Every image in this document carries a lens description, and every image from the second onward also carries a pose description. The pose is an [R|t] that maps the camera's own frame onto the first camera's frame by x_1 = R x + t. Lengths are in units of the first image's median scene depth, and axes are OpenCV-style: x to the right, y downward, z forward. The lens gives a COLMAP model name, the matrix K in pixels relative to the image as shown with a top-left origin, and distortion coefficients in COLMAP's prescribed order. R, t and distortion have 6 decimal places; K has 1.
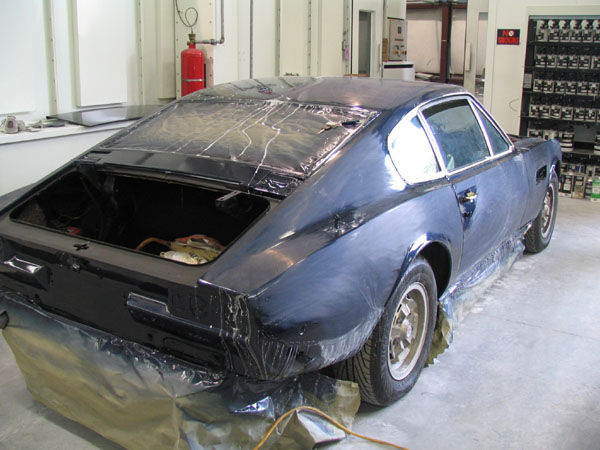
lens RADIAL K [[672.5, 0, 298.8], [0, 672.5, 210.0], [0, 0, 1]] dist [-0.210747, 0.271307]
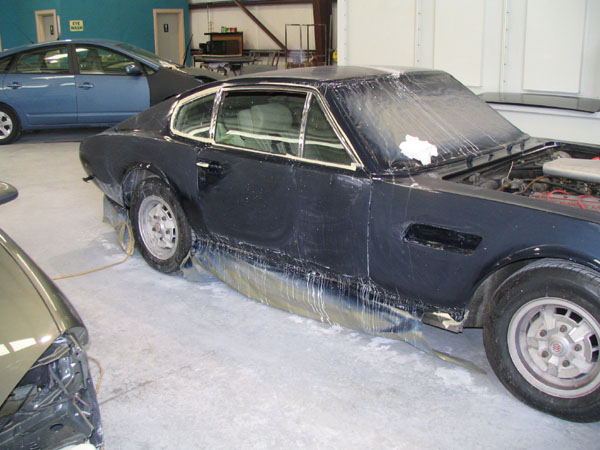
lens RADIAL K [[672.5, 0, 298.8], [0, 672.5, 210.0], [0, 0, 1]] dist [-0.210747, 0.271307]
pose [[-0.160265, 0.253431, -0.953985, 0.839977], [-0.227129, 0.931075, 0.285502, -0.195535], [0.960587, 0.262433, -0.091657, 0.776976]]
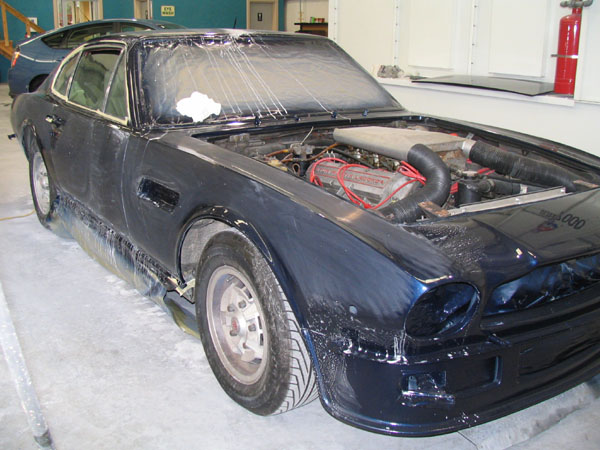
lens RADIAL K [[672.5, 0, 298.8], [0, 672.5, 210.0], [0, 0, 1]] dist [-0.210747, 0.271307]
pose [[-0.380419, 0.229264, -0.895946, 0.725394], [-0.239283, 0.911396, 0.334816, -0.229910], [0.893323, 0.341755, -0.291853, 1.091224]]
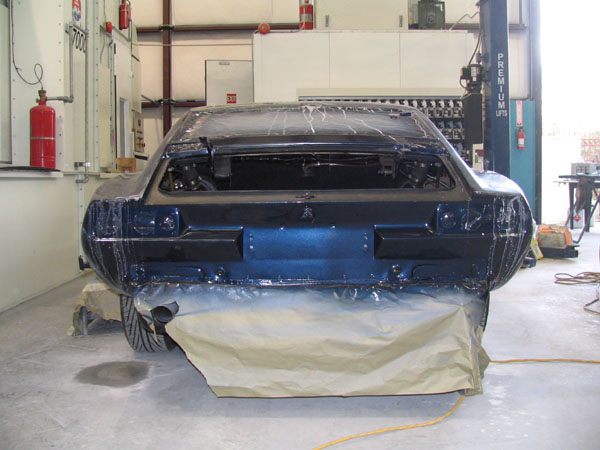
lens RADIAL K [[672.5, 0, 298.8], [0, 672.5, 210.0], [0, 0, 1]] dist [-0.210747, 0.271307]
pose [[0.836767, -0.041374, 0.545994, -0.398543], [0.146463, 0.977720, -0.150374, 0.101010], [-0.527607, 0.205796, 0.824184, 0.080594]]
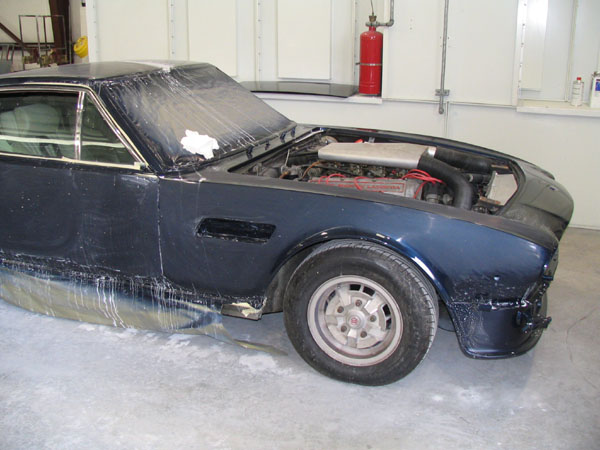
lens RADIAL K [[672.5, 0, 298.8], [0, 672.5, 210.0], [0, 0, 1]] dist [-0.210747, 0.271307]
pose [[0.224370, 0.266708, -0.937297, 0.838509], [-0.237754, 0.947736, 0.212765, -0.192362], [0.945056, 0.175108, 0.276054, 0.738180]]
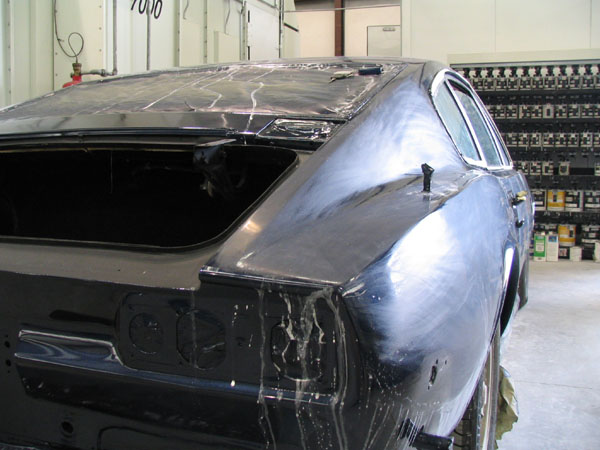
lens RADIAL K [[672.5, 0, 298.8], [0, 672.5, 210.0], [0, 0, 1]] dist [-0.210747, 0.271307]
pose [[0.979033, -0.022219, 0.202486, -0.067019], [0.054650, 0.986242, -0.156016, 0.052322], [-0.196233, 0.163810, 0.966777, 0.221412]]
